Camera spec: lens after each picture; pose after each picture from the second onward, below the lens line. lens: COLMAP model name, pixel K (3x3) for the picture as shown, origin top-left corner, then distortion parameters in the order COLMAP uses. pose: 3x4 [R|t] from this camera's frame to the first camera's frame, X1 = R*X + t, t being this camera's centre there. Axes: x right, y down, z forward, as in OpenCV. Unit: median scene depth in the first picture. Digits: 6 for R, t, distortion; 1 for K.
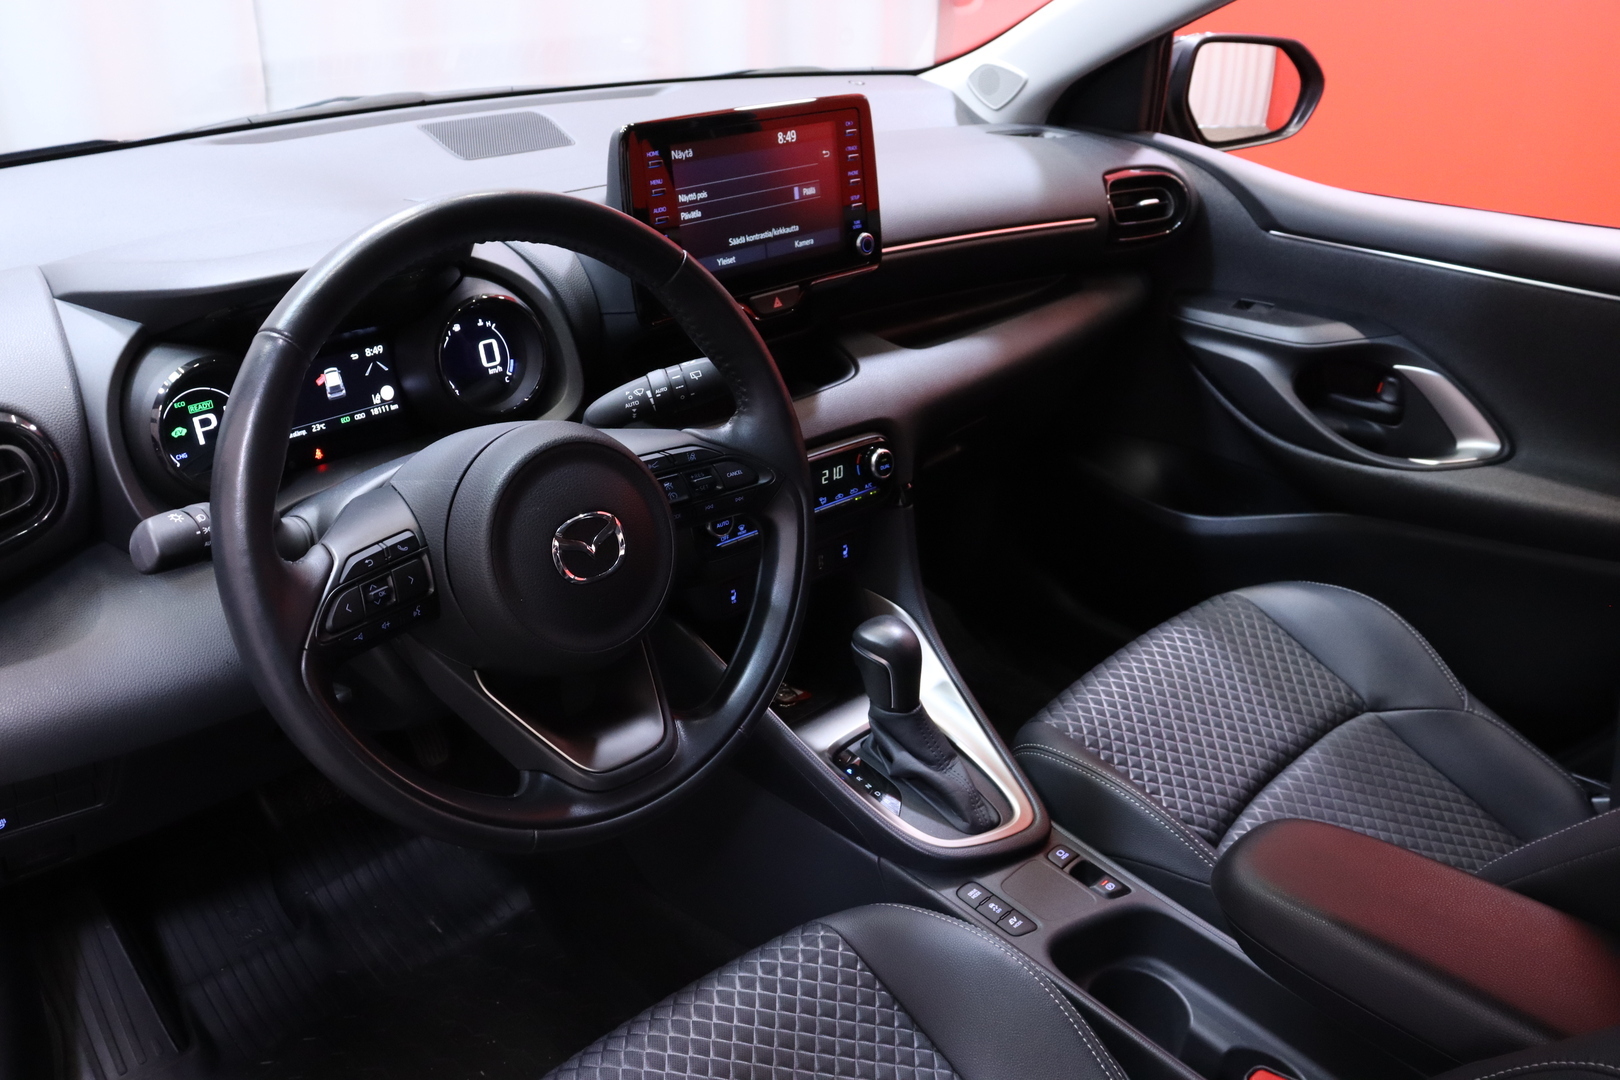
lens RADIAL K [[1339.3, 0, 810.0], [0, 1339.3, 540.0], [0, 0, 1]] dist [-0.094371, -0.000197]
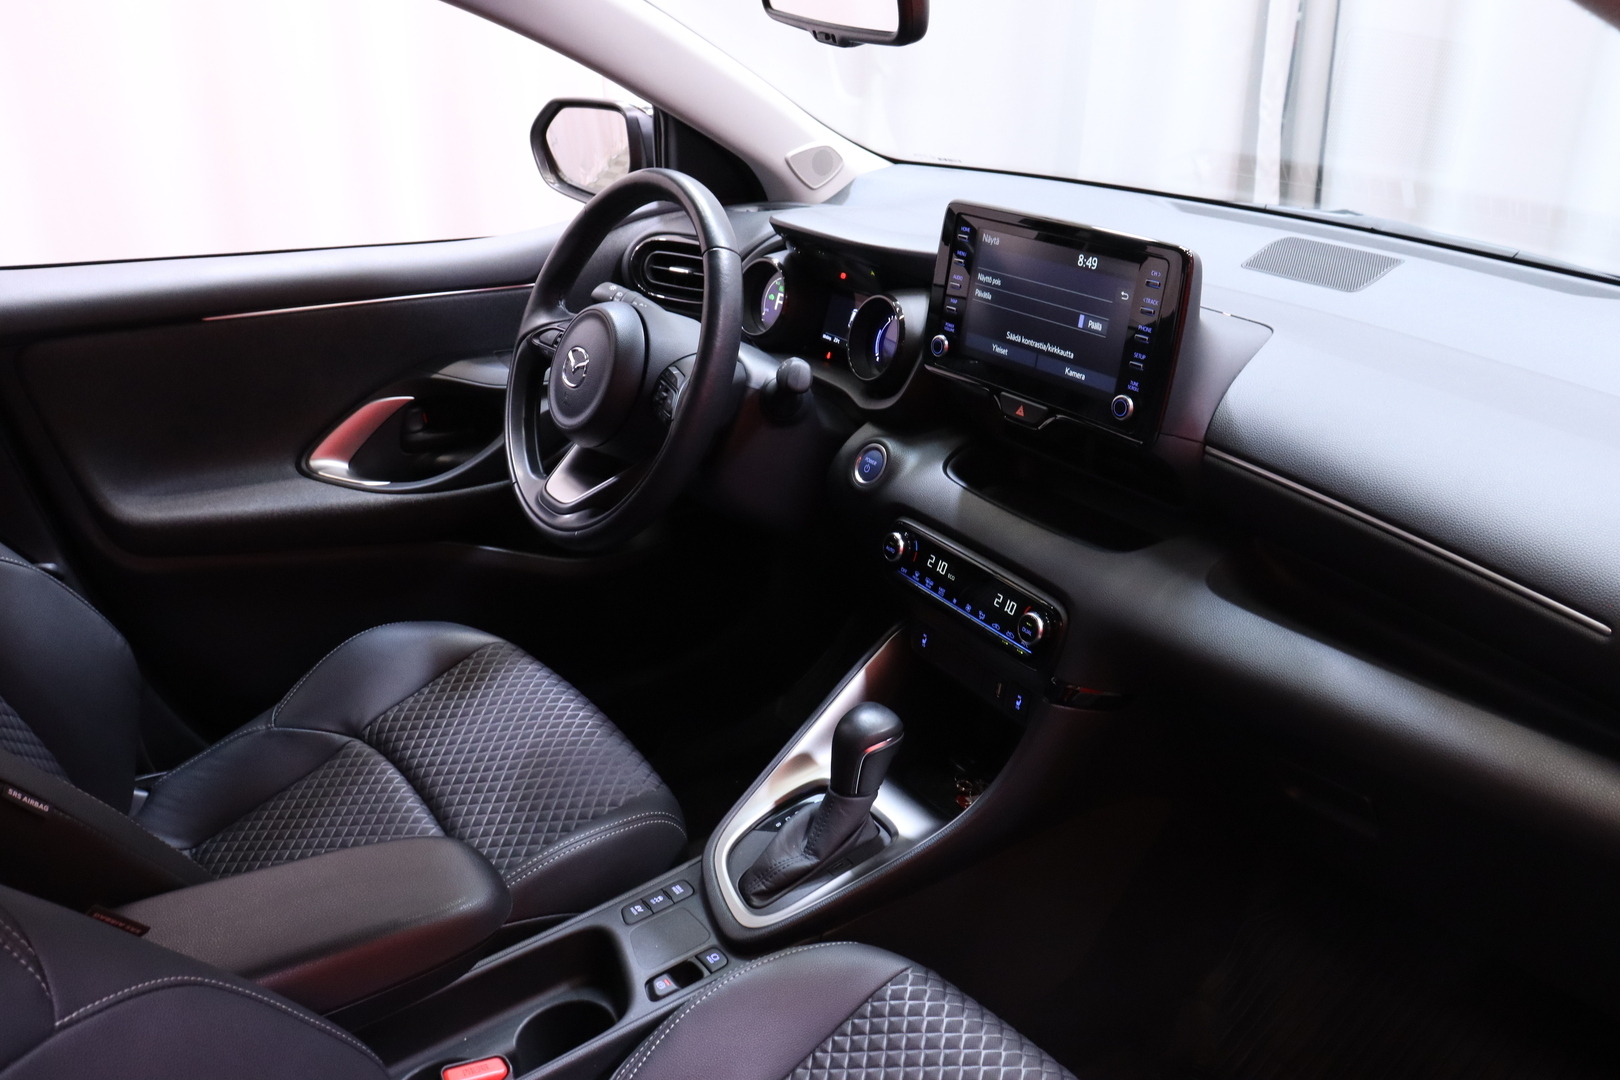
lens RADIAL K [[1352.5, 0, 810.0], [0, 1352.5, 540.0], [0, 0, 1]] dist [-0.006129, -0.003181]
pose [[-0.190663, 0.351657, -0.916507, 0.980877], [-0.463443, 0.790794, 0.399833, -0.436982], [0.865372, 0.500982, 0.012198, 0.901452]]
